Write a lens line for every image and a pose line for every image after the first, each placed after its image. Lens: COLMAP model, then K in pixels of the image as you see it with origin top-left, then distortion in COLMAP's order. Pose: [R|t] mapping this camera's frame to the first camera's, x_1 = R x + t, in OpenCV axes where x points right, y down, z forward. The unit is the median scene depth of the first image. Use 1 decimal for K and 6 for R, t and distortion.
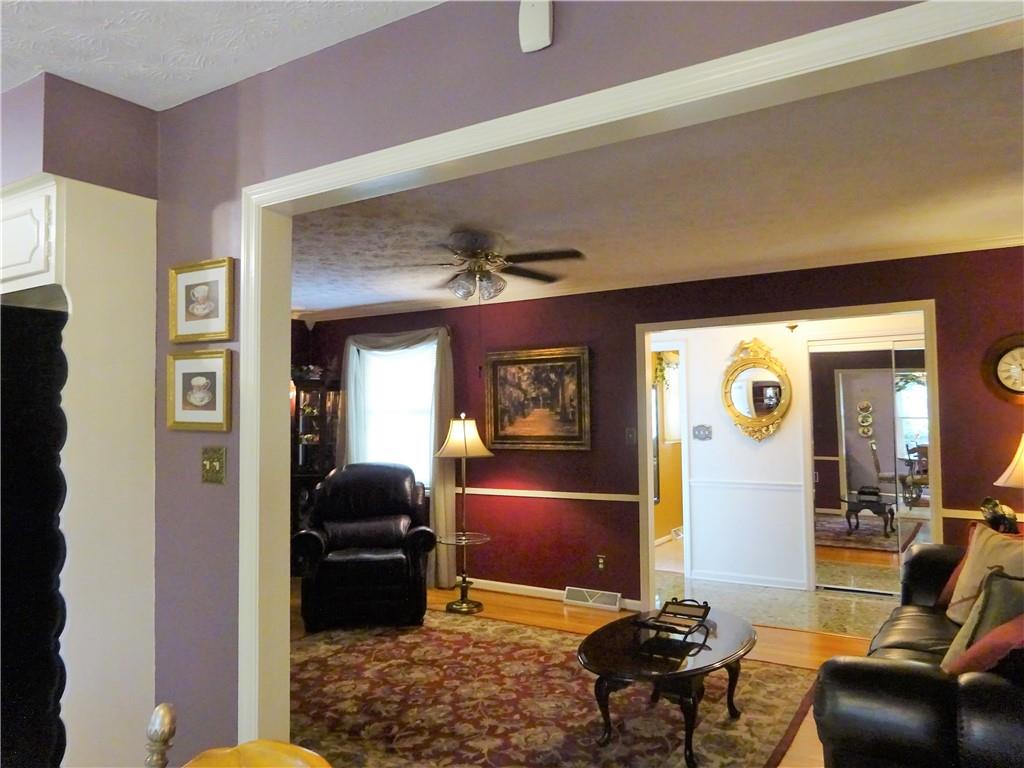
lens RADIAL K [[750.0, 0, 512.4], [0, 750.0, 385.1], [0, 0, 1]] dist [-0.001242, -0.002967]
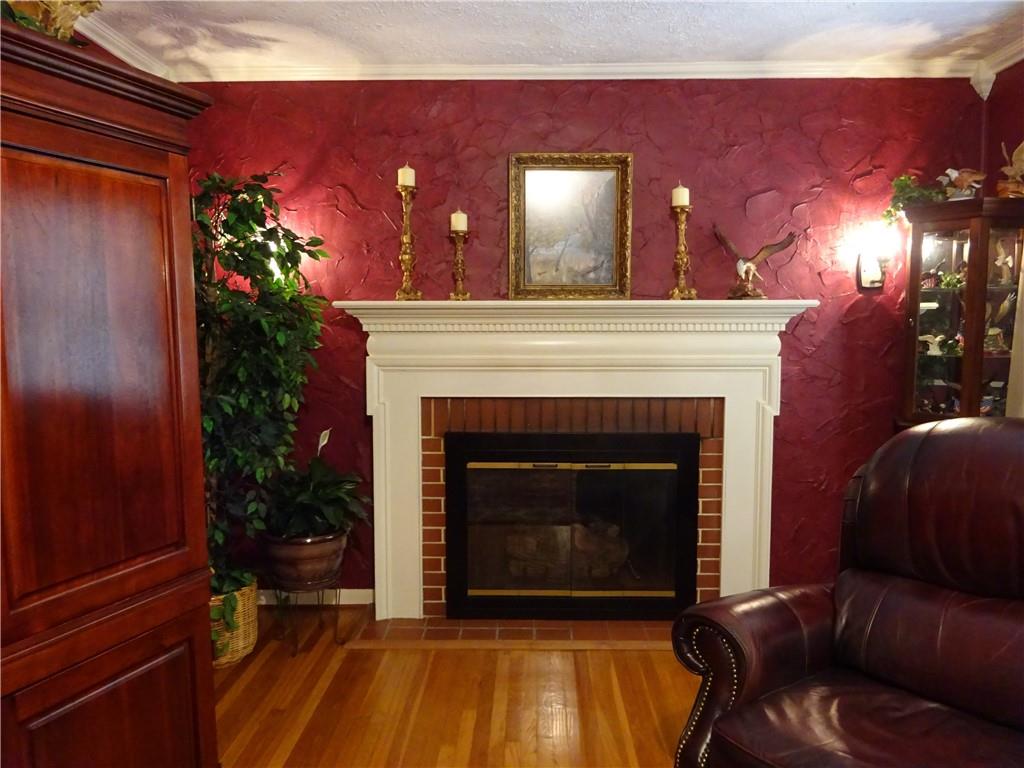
lens RADIAL K [[750.0, 0, 512.4], [0, 750.0, 385.1], [0, 0, 1]] dist [-0.001242, -0.002967]
pose [[0.520712, 0.073171, -0.850591, -0.036596], [0.036263, 0.993526, 0.107667, 0.048734], [0.852962, -0.086908, 0.514687, 0.684203]]
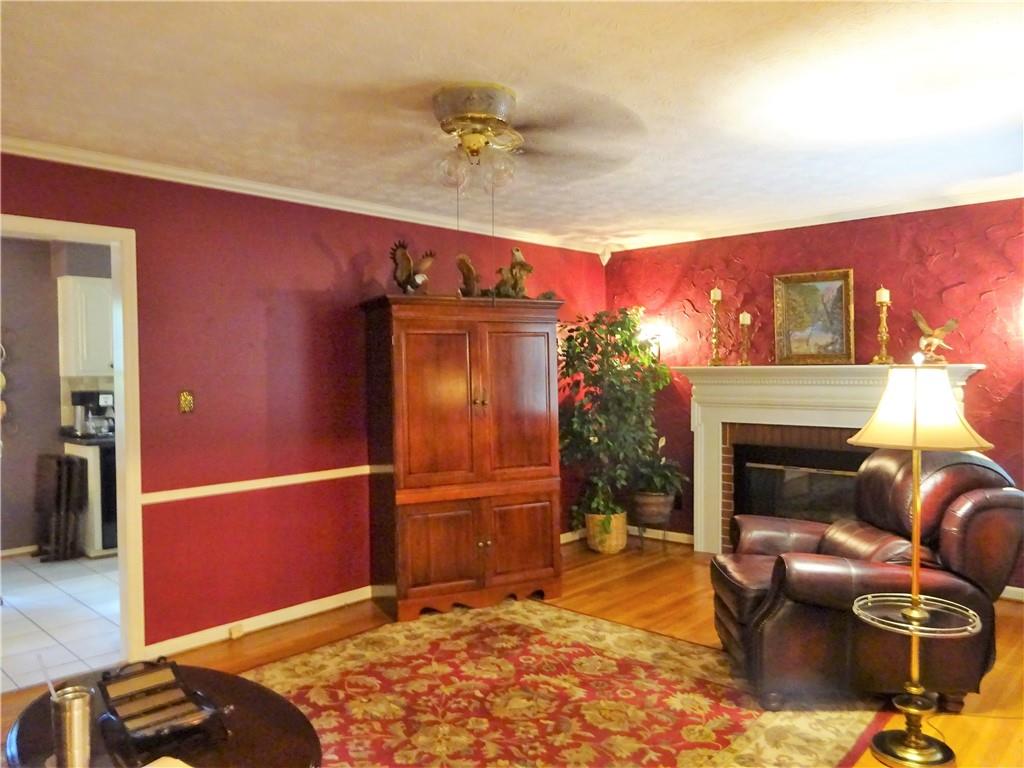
lens RADIAL K [[750.0, 0, 512.4], [0, 750.0, 385.1], [0, 0, 1]] dist [-0.001242, -0.002967]
pose [[-0.180557, 0.031632, -0.983056, 0.446735], [0.054428, 0.998273, 0.022125, 0.032799], [0.982057, -0.049511, -0.181967, 0.833256]]
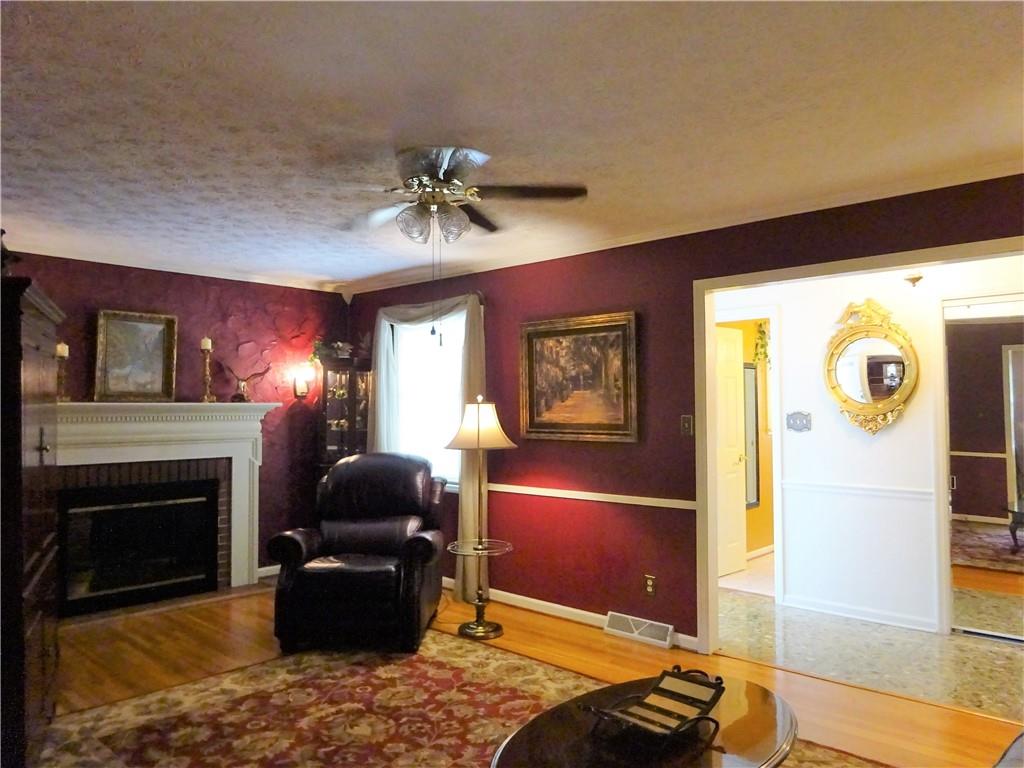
lens RADIAL K [[750.0, 0, 512.4], [0, 750.0, 385.1], [0, 0, 1]] dist [-0.001242, -0.002967]
pose [[0.981322, 0.000354, -0.192370, 0.127405], [0.003045, 0.999844, 0.017372, 0.012136], [0.192346, -0.017634, 0.981169, 0.199617]]
